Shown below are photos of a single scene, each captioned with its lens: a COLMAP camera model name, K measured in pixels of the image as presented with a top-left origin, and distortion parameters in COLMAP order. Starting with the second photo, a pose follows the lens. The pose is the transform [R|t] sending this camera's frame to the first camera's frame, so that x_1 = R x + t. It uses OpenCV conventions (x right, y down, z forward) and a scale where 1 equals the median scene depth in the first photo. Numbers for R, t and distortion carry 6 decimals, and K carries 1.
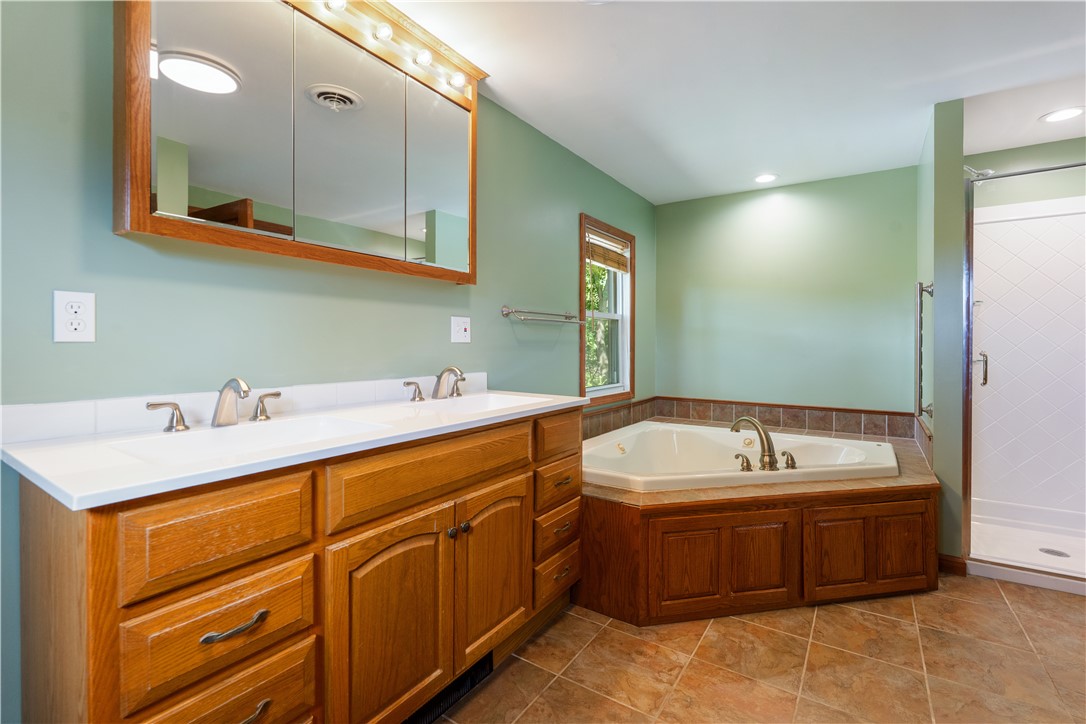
lens RADIAL K [[480.8, 0, 550.6], [0, 480.8, 343.8], [0, 0, 1]] dist [-0.000307, -0.000577]
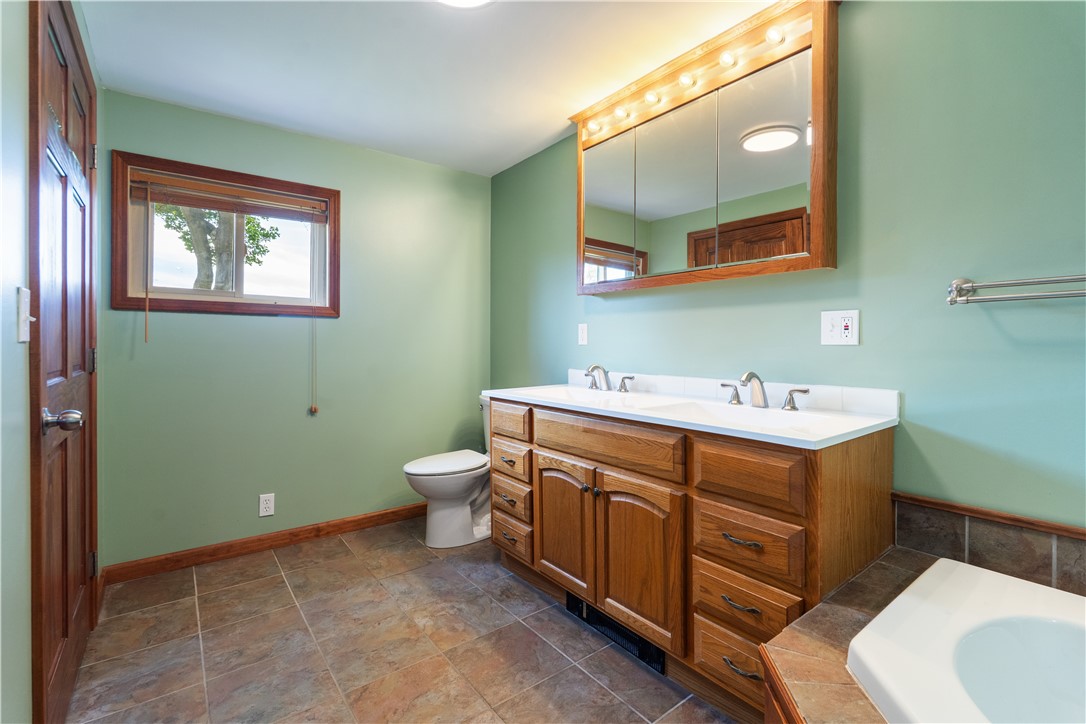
lens RADIAL K [[480.8, 0, 547.7], [0, 480.8, 347.6], [0, 0, 1]] dist [-0.000307, -0.000577]
pose [[-0.318184, 0.003640, -0.948022, 0.613176], [-0.001484, 0.999989, 0.004337, -0.000659], [0.948028, 0.002787, -0.318176, 0.743887]]
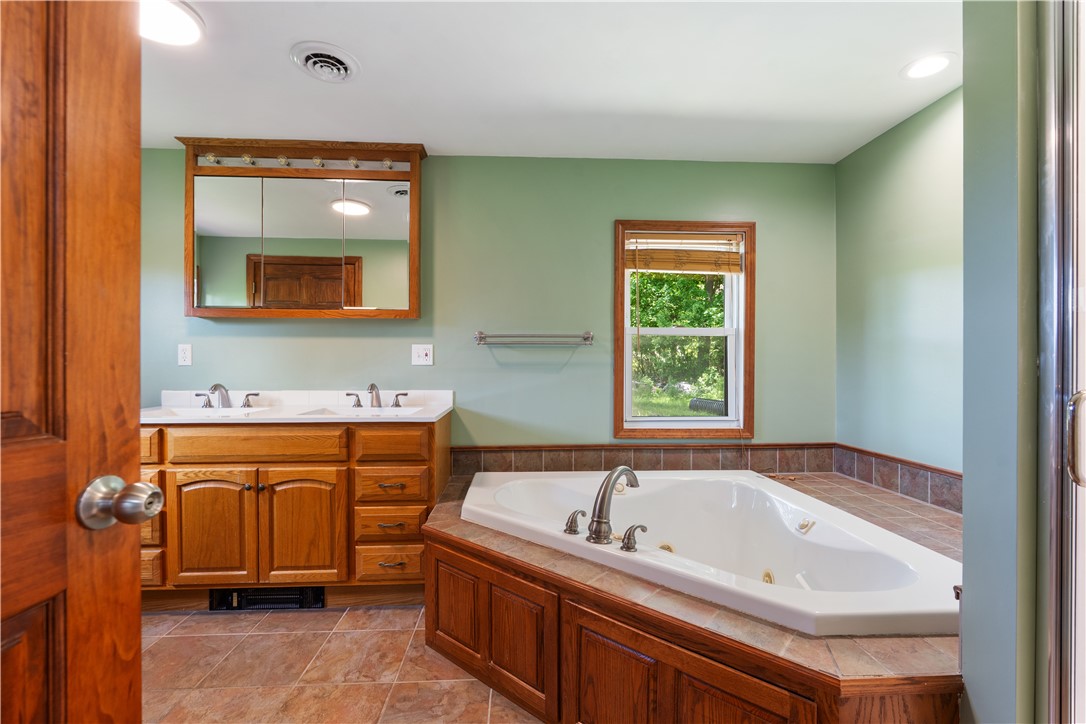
lens RADIAL K [[480.8, 0, 545.7], [0, 480.8, 361.6], [0, 0, 1]] dist [-0.000307, -0.000577]
pose [[0.601023, -0.006412, -0.799206, 0.917567], [0.000725, 0.999972, -0.007477, -0.001856], [0.799232, 0.003914, 0.601010, 0.467799]]
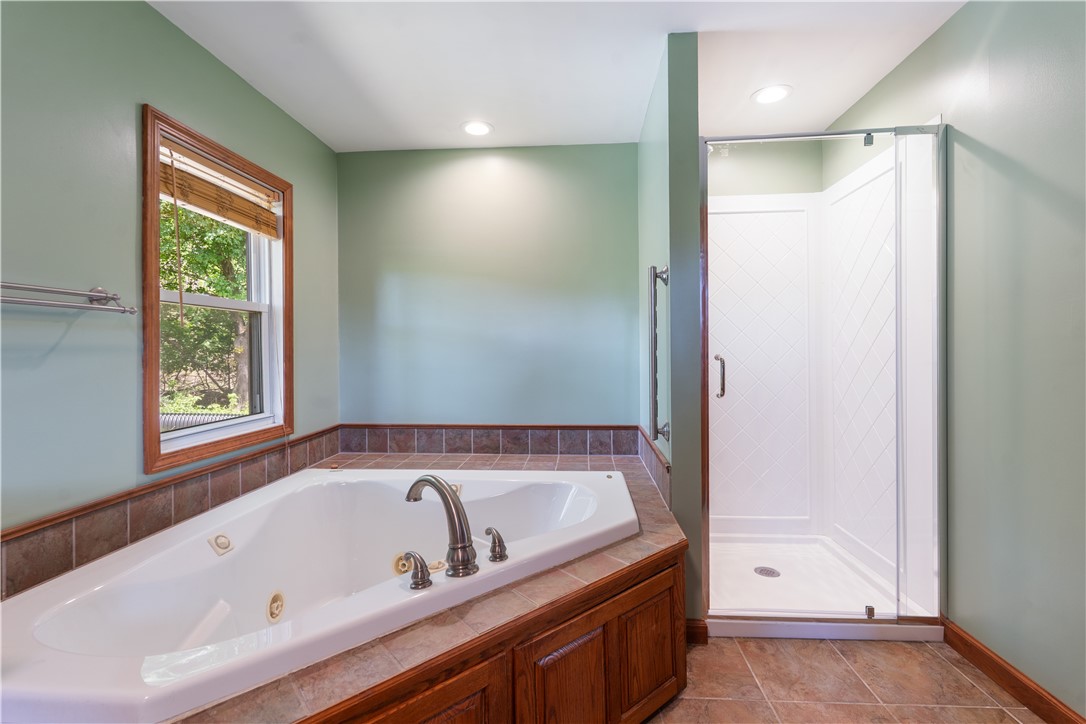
lens RADIAL K [[480.8, 0, 541.0], [0, 480.8, 349.7], [0, 0, 1]] dist [-0.000307, -0.000577]
pose [[0.876770, -0.012123, 0.480758, 0.249182], [0.011128, 0.999926, 0.004920, 0.000003], [-0.480782, 0.001036, 0.876840, 0.430328]]
